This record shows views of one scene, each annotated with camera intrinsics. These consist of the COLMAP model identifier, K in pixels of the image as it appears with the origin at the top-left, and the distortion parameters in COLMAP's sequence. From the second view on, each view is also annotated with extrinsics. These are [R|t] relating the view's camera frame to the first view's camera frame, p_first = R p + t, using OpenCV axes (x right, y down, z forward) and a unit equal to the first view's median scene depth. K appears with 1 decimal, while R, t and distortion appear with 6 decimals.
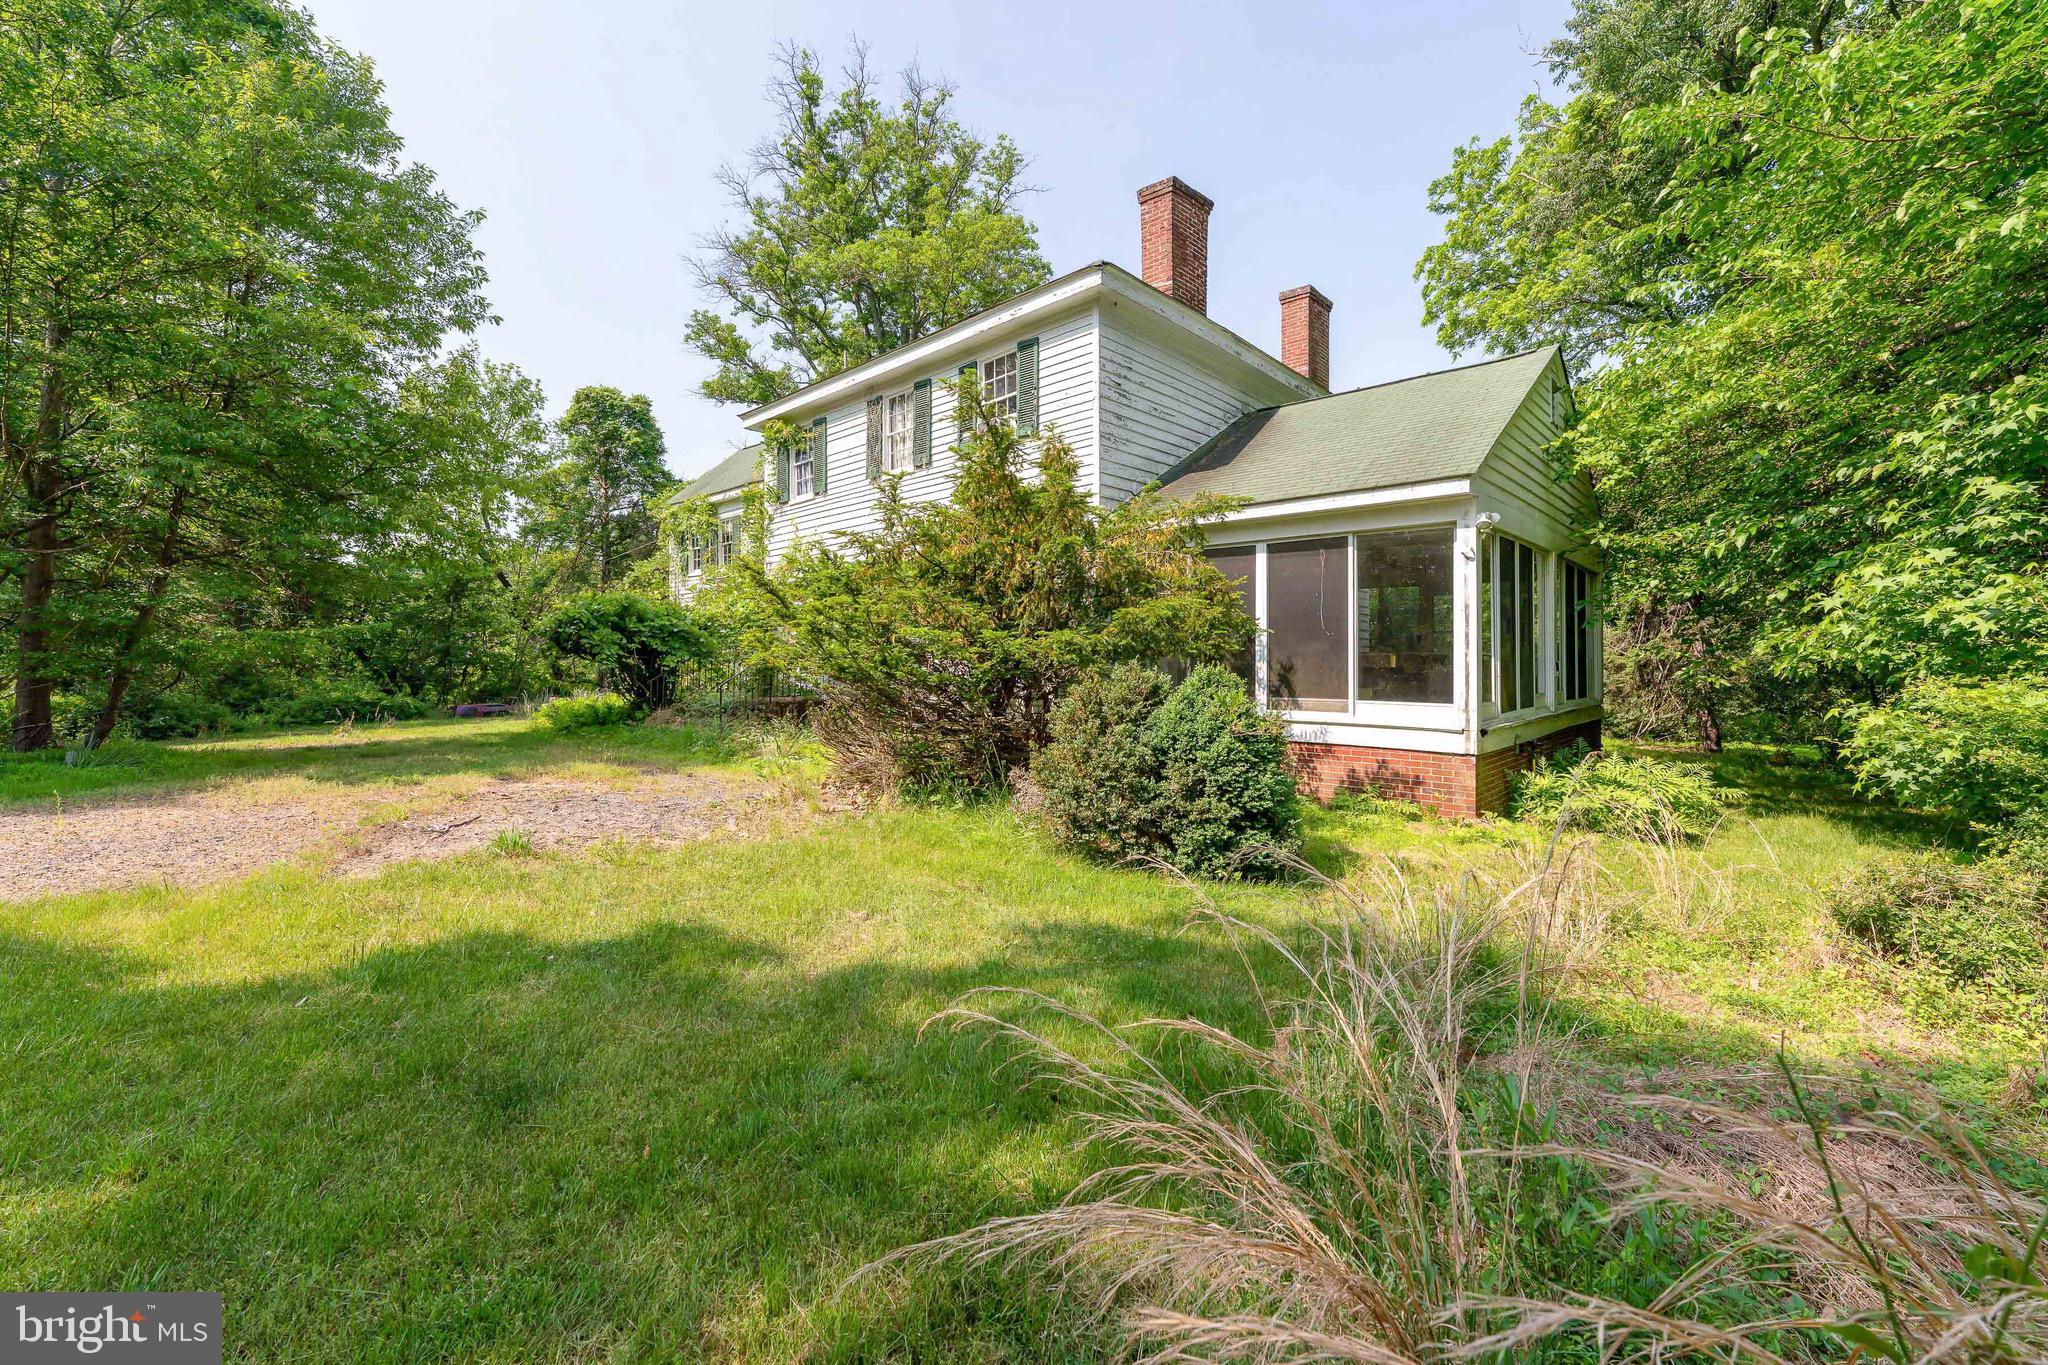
lens RADIAL K [[838.6, 0, 1025.3], [0, 838.6, 675.1], [0, 0, 1]] dist [0.001430, 0.000075]
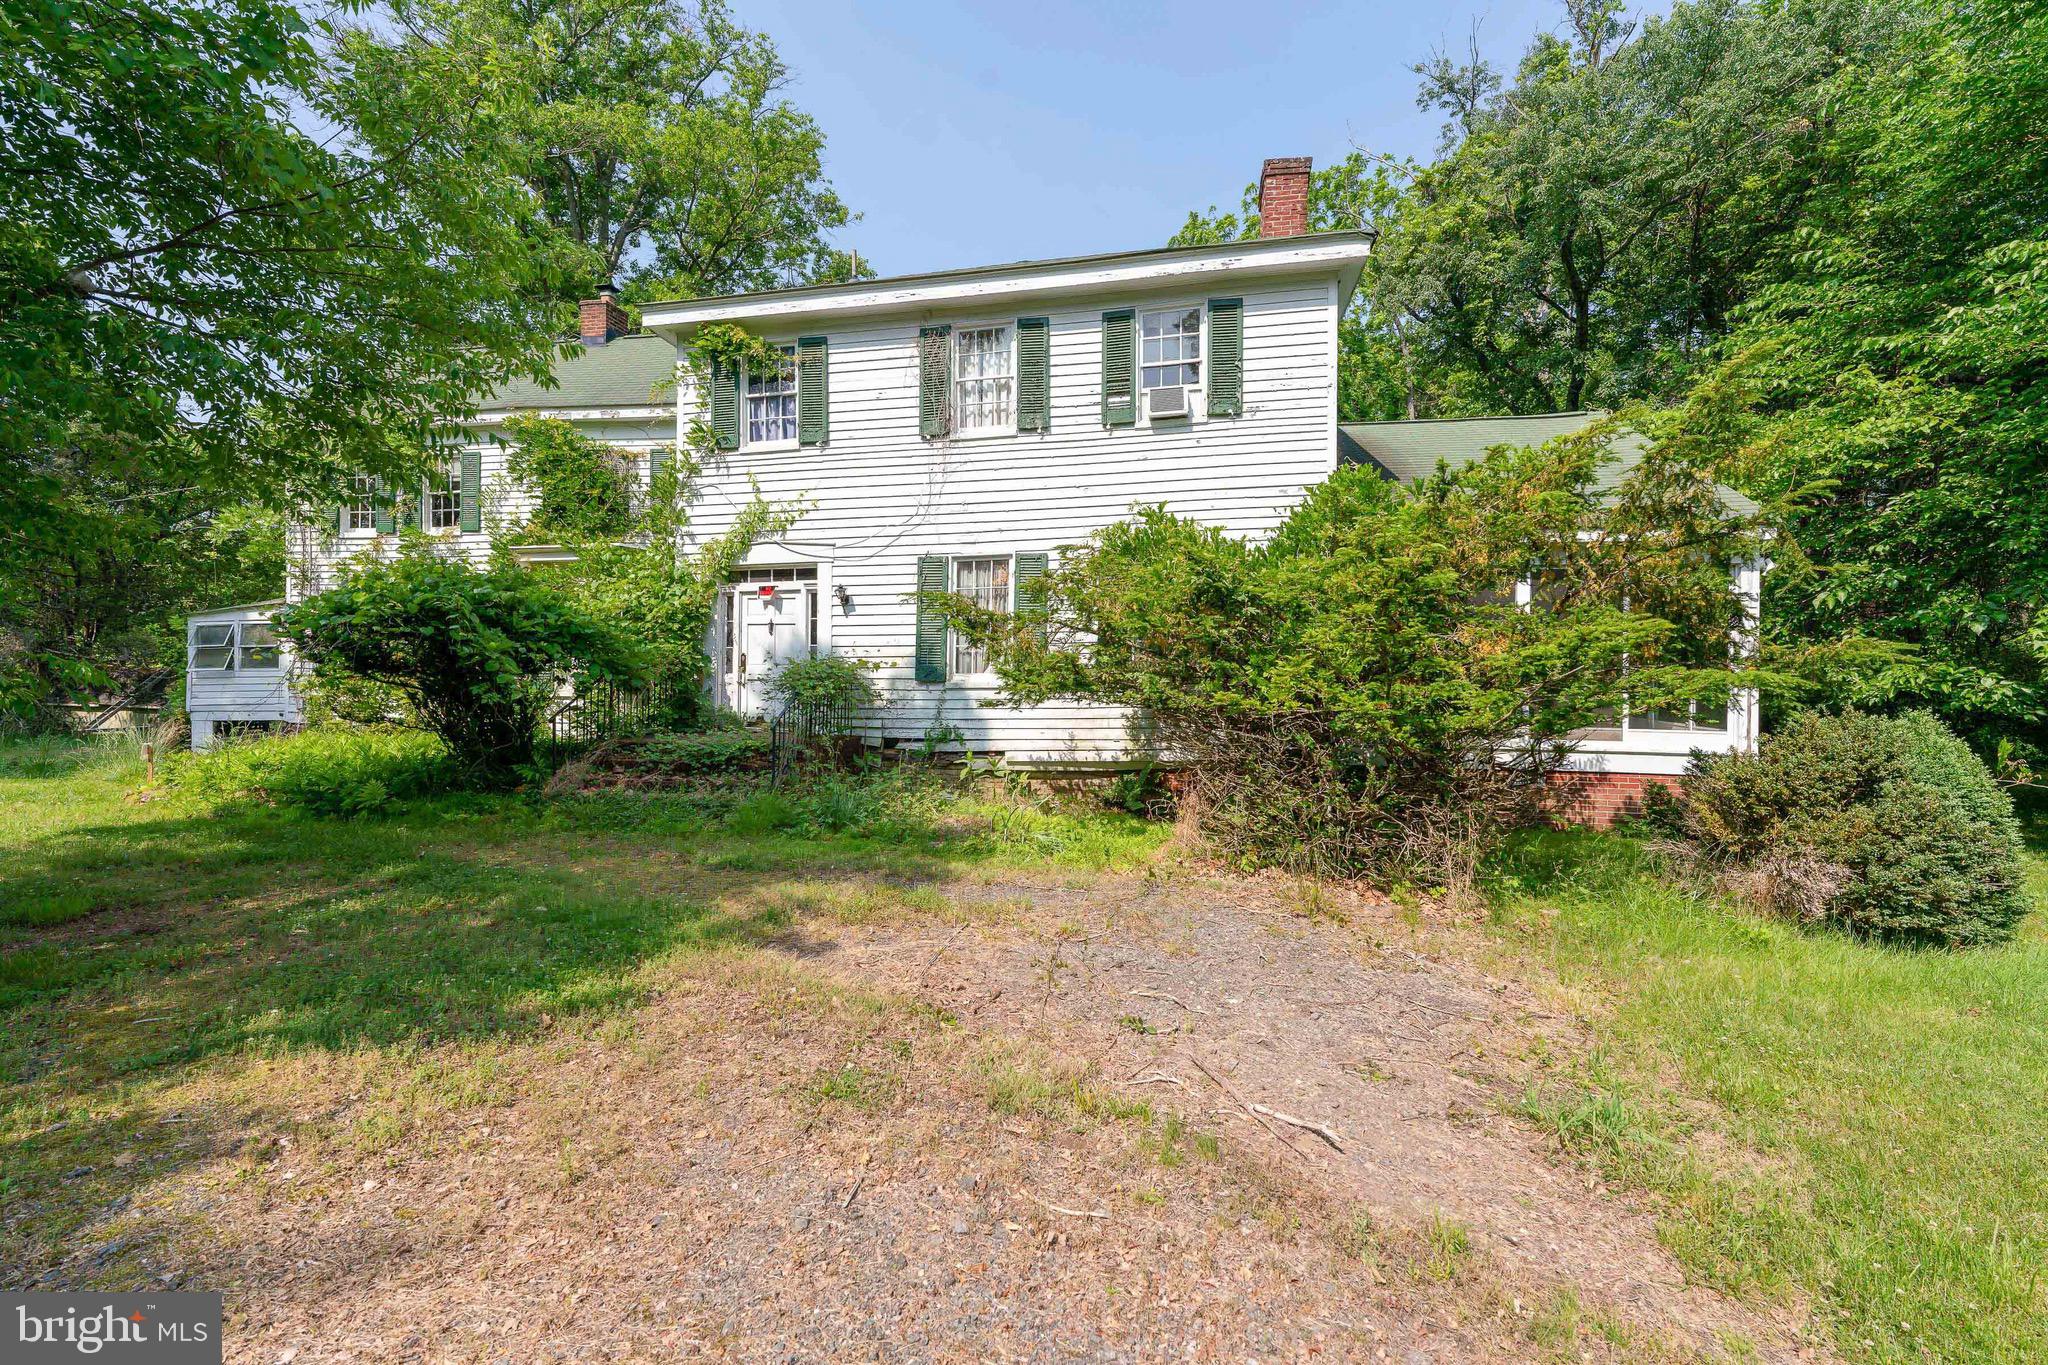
lens RADIAL K [[712.9, 0, 1024.1], [0, 712.9, 690.5], [0, 0, 1]] dist [0.000793, 0.000012]
pose [[0.834809, 0.008504, 0.550474, -0.452318], [-0.002373, 0.999927, -0.011847, -0.003248], [-0.550535, 0.008584, 0.834768, 0.432792]]
